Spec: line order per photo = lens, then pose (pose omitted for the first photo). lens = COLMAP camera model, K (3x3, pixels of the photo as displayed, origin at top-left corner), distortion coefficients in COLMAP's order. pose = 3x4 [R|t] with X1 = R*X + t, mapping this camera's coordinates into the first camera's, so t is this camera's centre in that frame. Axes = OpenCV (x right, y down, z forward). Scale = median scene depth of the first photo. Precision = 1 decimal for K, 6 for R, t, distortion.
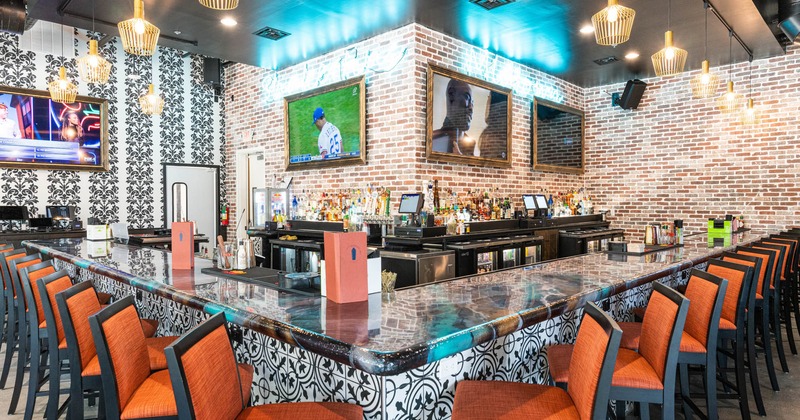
lens RADIAL K [[481.1, 0, 401.4], [0, 481.1, 209.2], [0, 0, 1]] dist [-0.000513, -0.002042]
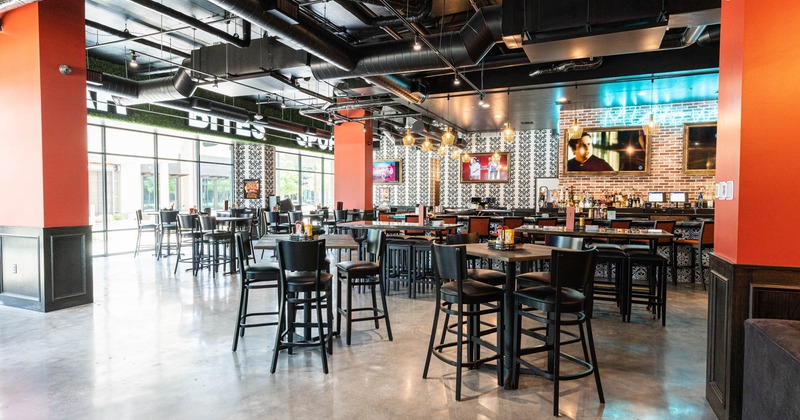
lens RADIAL K [[439.6, 0, 400.1], [0, 439.6, 212.1], [0, 0, 1]] dist [-0.001610, 0.000228]
pose [[0.358920, 0.037863, -0.932600, 1.188747], [-0.018897, 0.999267, 0.033297, 0.000870], [0.933177, 0.005673, 0.359372, -0.250967]]
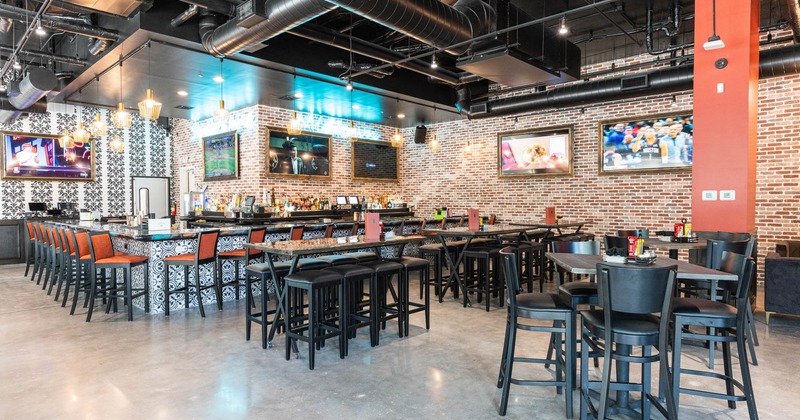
lens RADIAL K [[439.6, 0, 399.3], [0, 439.6, 208.3], [0, 0, 1]] dist [-0.001610, 0.000228]
pose [[0.999630, -0.001018, 0.027177, 0.399238], [0.000921, 0.999993, 0.003587, 0.008313], [-0.027180, -0.003561, 0.999624, -0.547602]]
